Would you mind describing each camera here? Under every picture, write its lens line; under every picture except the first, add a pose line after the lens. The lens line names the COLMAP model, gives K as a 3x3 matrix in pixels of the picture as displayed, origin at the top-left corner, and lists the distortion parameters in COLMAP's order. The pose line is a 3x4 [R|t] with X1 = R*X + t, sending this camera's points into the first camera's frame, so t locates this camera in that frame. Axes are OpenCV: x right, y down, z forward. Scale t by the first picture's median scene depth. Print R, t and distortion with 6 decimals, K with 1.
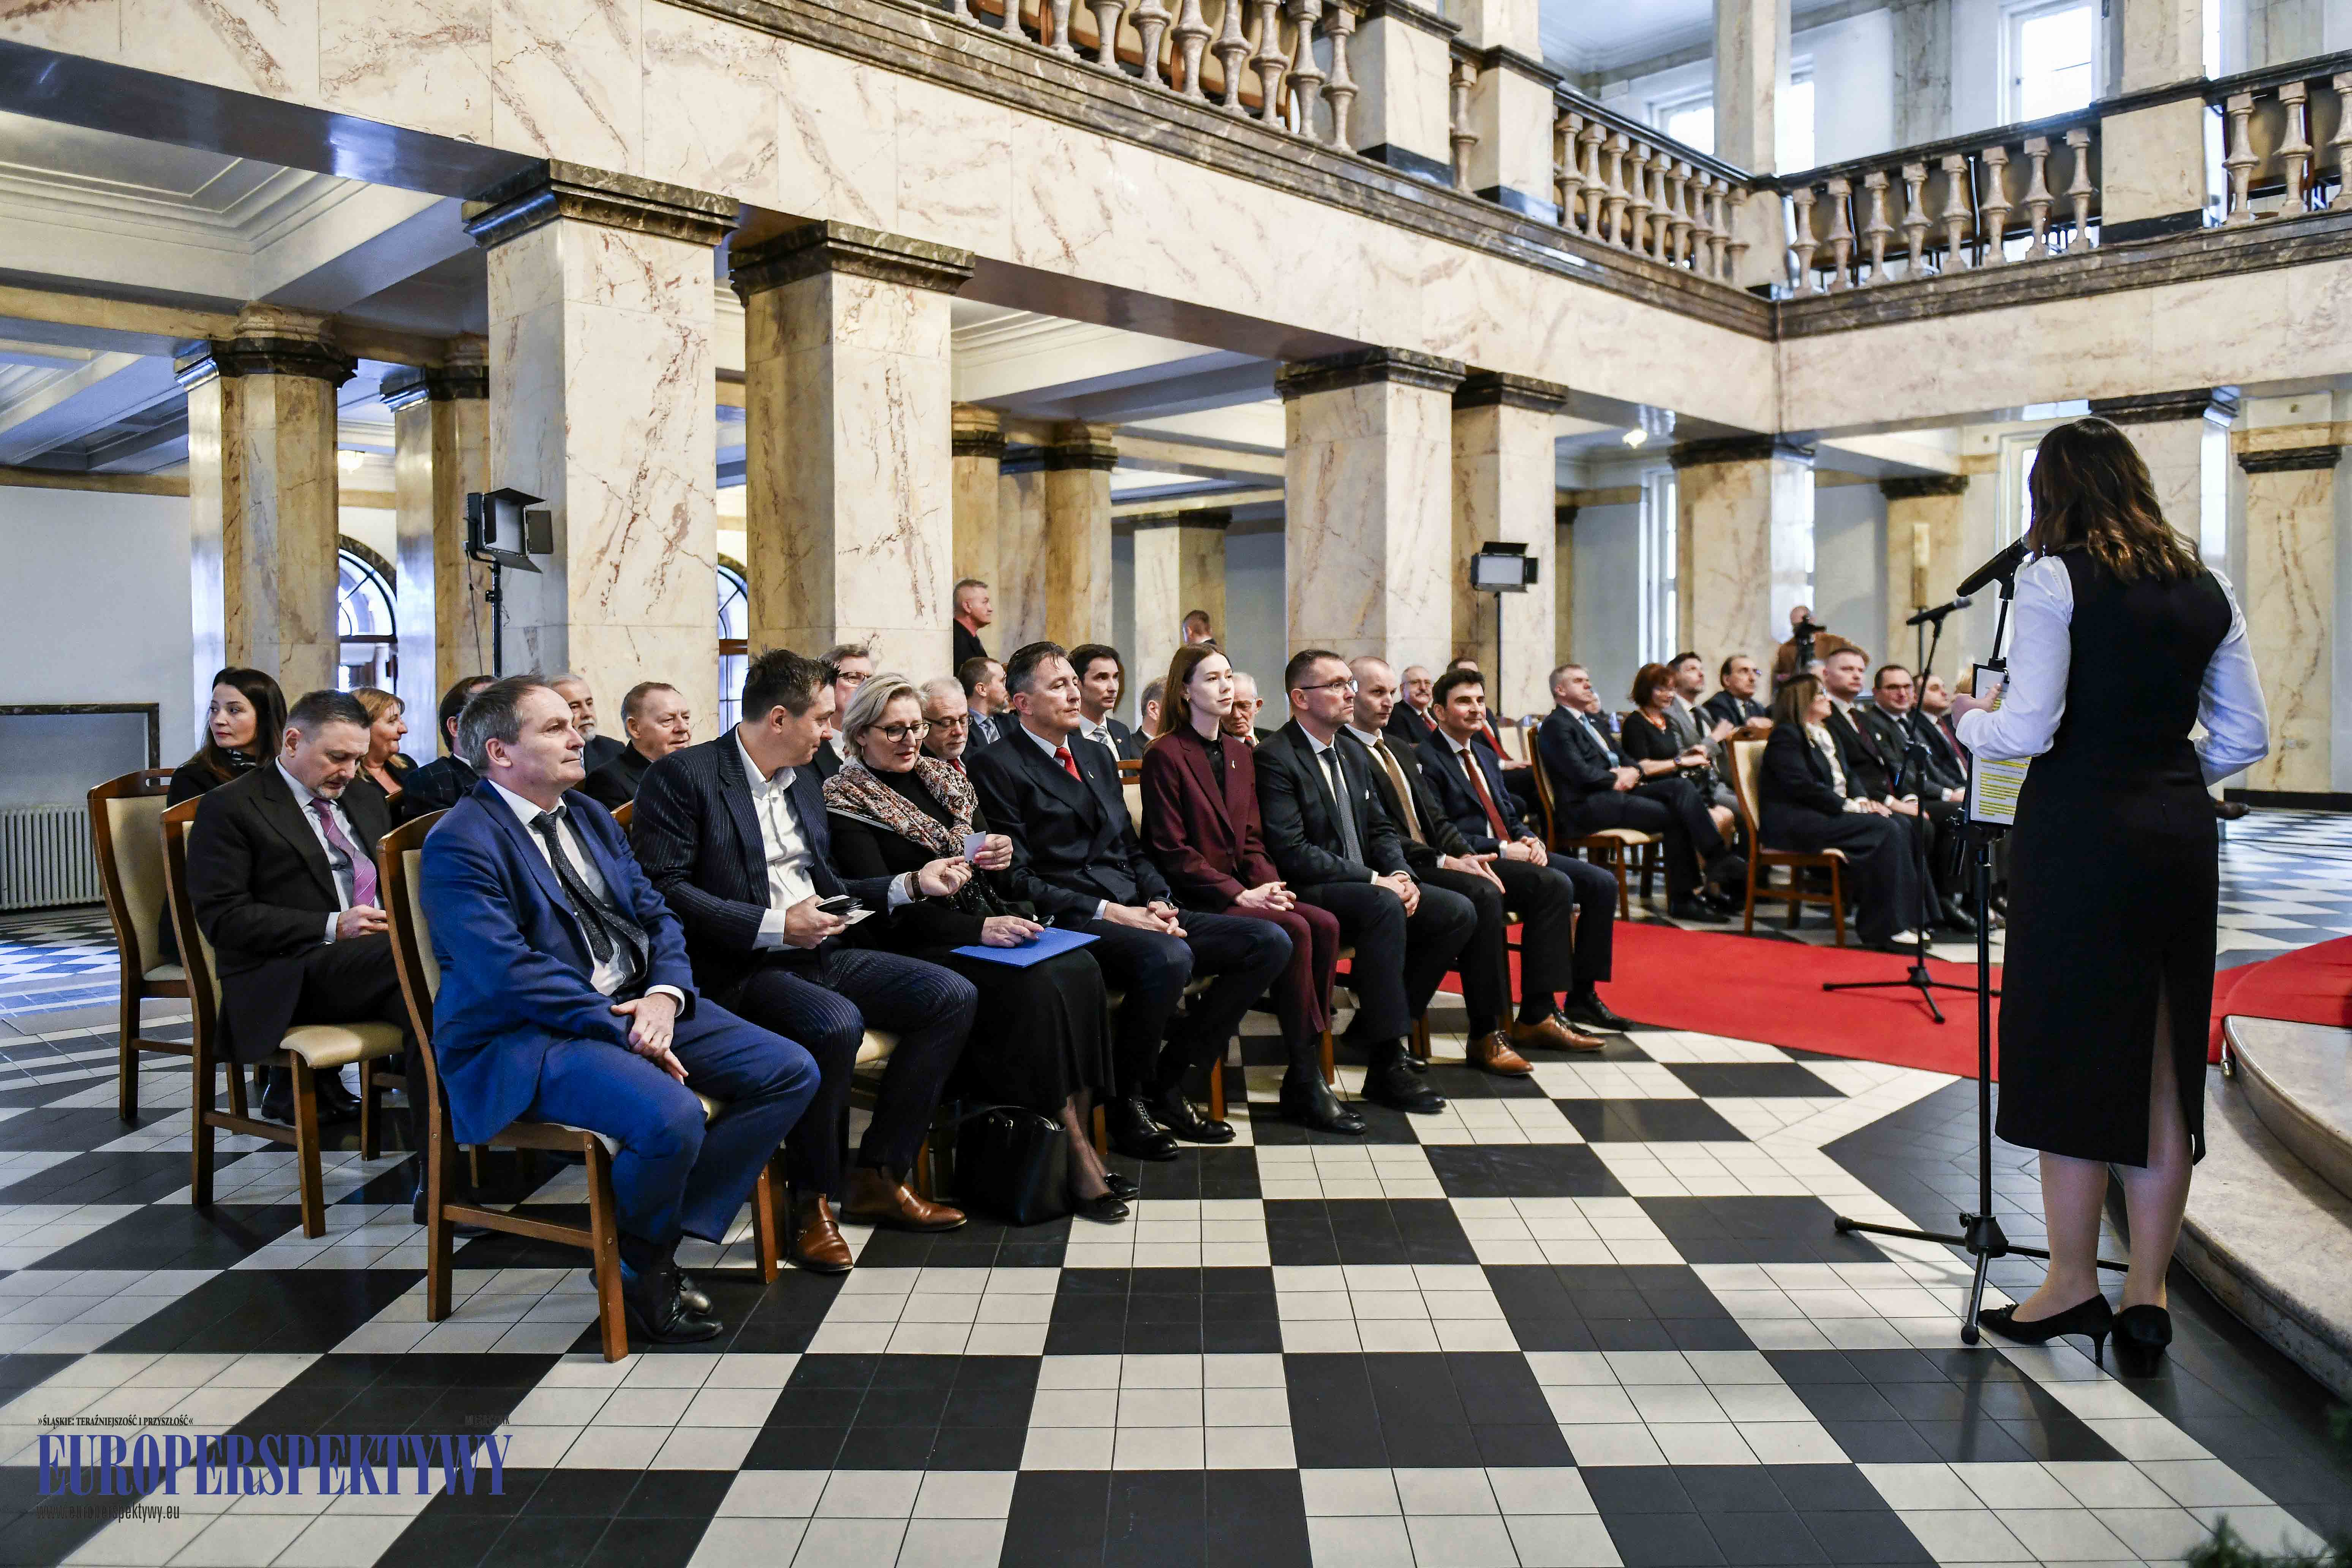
lens RADIAL K [[1670.9, 0, 1185.2], [0, 1670.9, 706.9], [0, 0, 1]] dist [-0.004334, -0.003793]
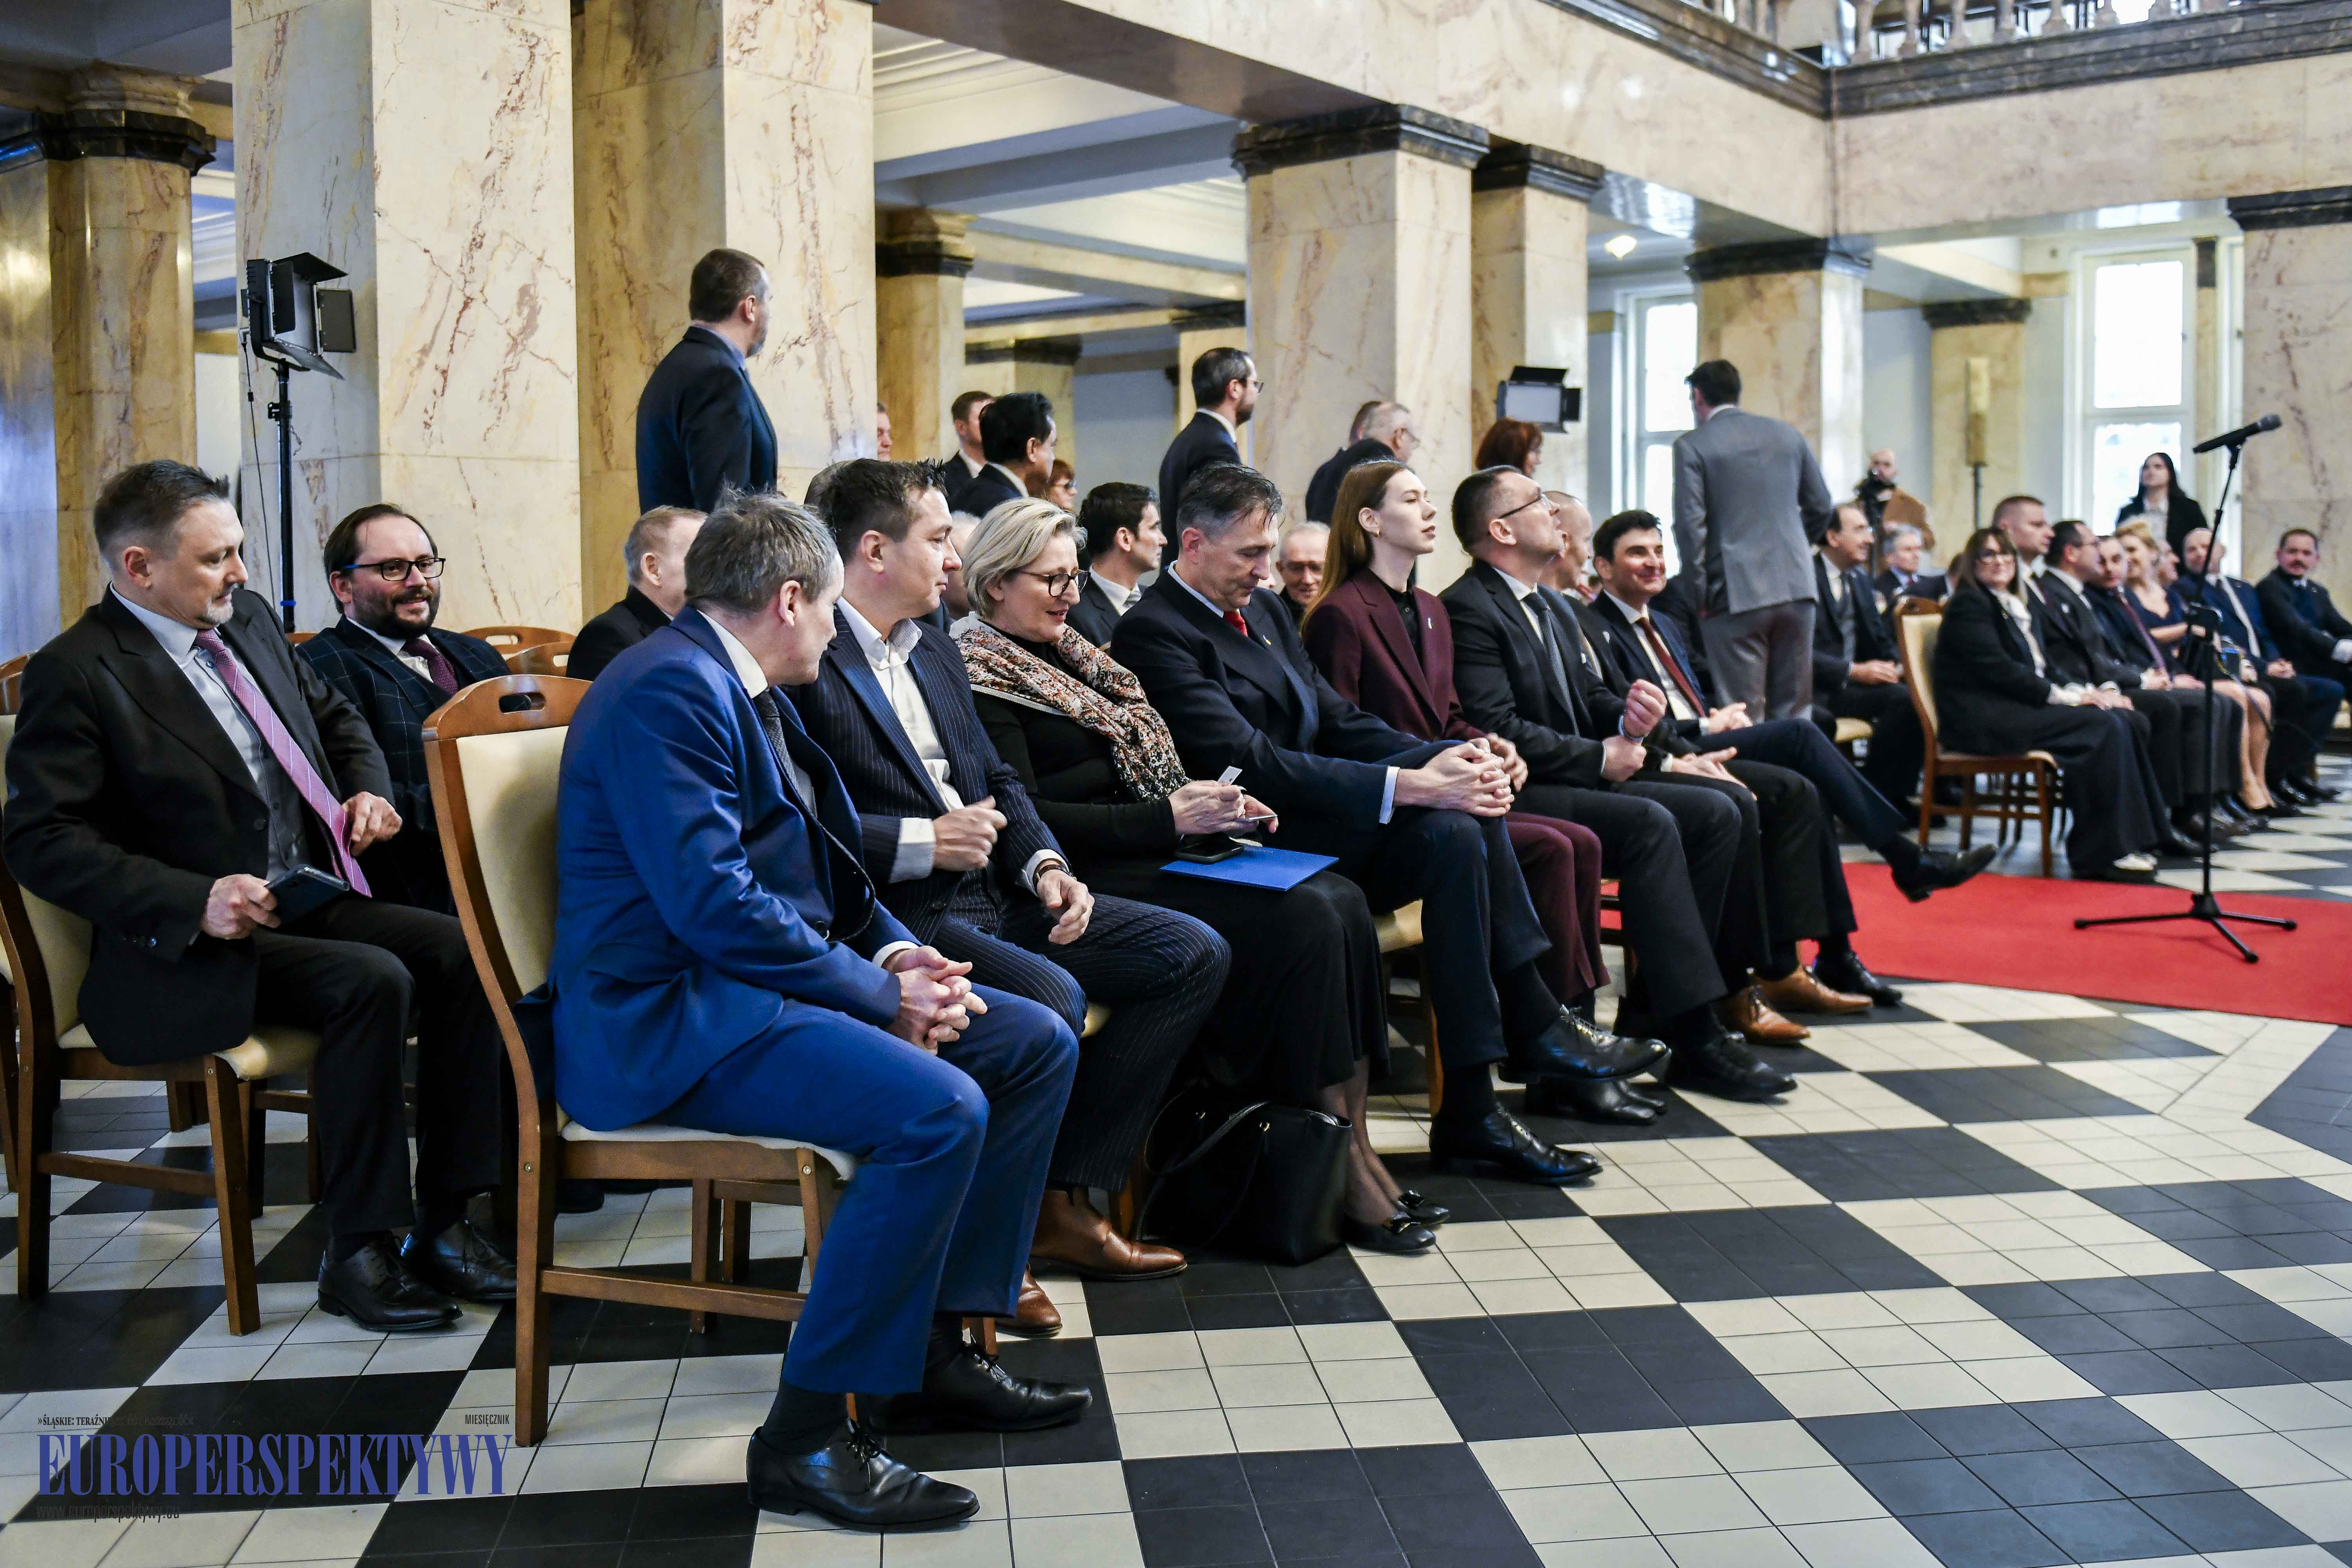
lens RADIAL K [[2169.7, 0, 1180.4], [0, 2169.7, 649.7], [0, 0, 1]] dist [-0.024666, -0.001944]
pose [[0.991929, -0.010974, 0.126322, -0.097992], [0.009102, 0.999840, 0.015392, 0.013689], [-0.126470, -0.014118, 0.991870, 0.039596]]
